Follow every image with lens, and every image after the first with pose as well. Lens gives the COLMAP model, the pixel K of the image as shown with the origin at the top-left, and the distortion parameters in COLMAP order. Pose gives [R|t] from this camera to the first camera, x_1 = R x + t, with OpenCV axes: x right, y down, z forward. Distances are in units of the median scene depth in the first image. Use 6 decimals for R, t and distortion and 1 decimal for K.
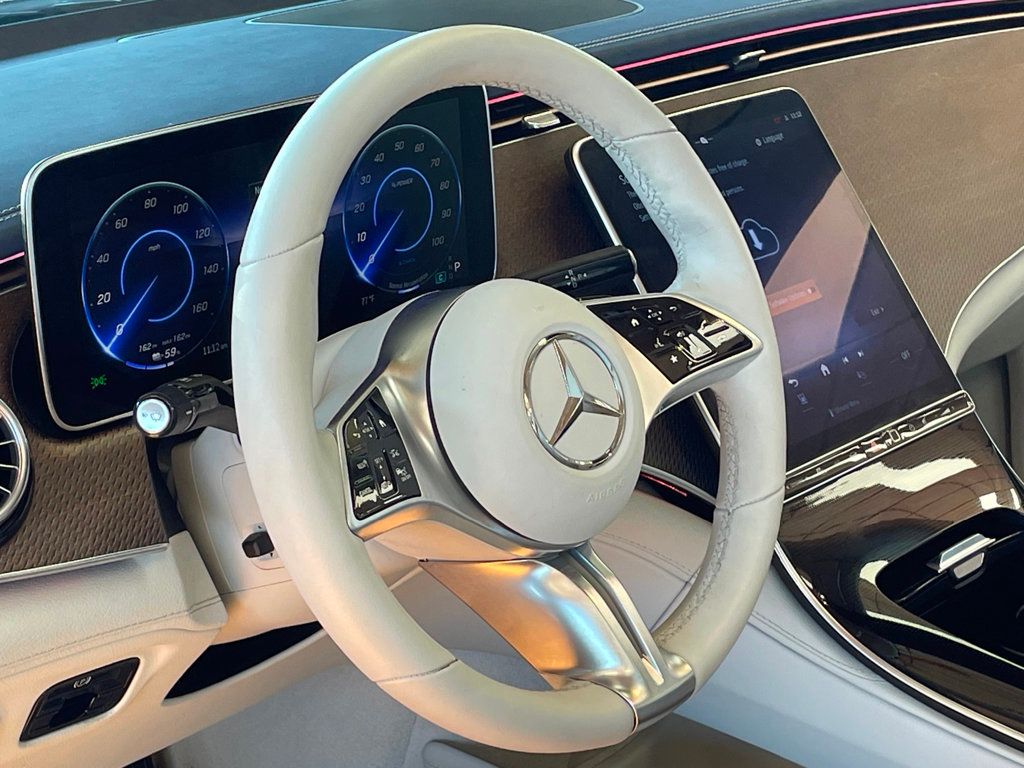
lens RADIAL K [[2264.1, 0, 512.4], [0, 2264.1, 382.5], [0, 0, 1]] dist [0.084224, 0.000000]
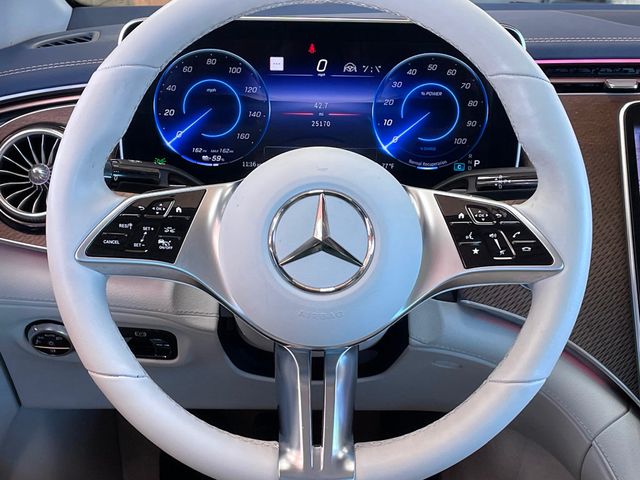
lens RADIAL K [[971.0, 0, 318.3], [0, 971.0, 243.1], [0, 0, 1]] dist [0.089273, 0.000000]
pose [[0.664532, 0.259228, -0.700855, 0.401563], [-0.259767, 0.959545, 0.108606, -0.049475], [0.700655, 0.109887, 0.704987, 0.569310]]
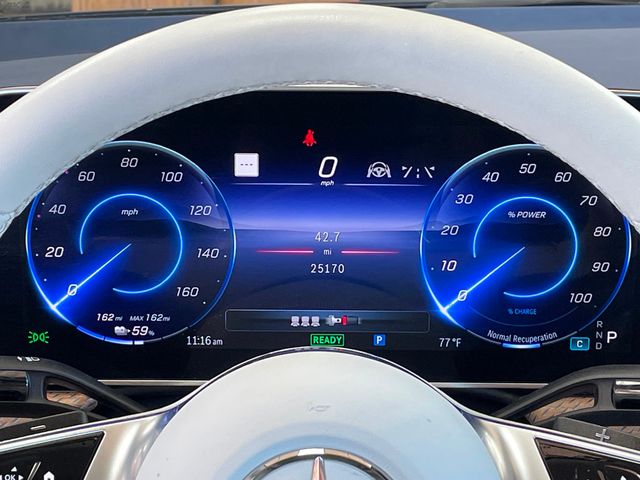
lens RADIAL K [[1476.8, 0, 321.2], [0, 1476.8, 239.1], [0, 0, 1]] dist [0.085549, 0.000000]
pose [[0.648542, 0.226894, -0.726576, 0.314589], [-0.250276, 0.965031, 0.077962, -0.112330], [0.718857, 0.131282, 0.682649, 0.648348]]
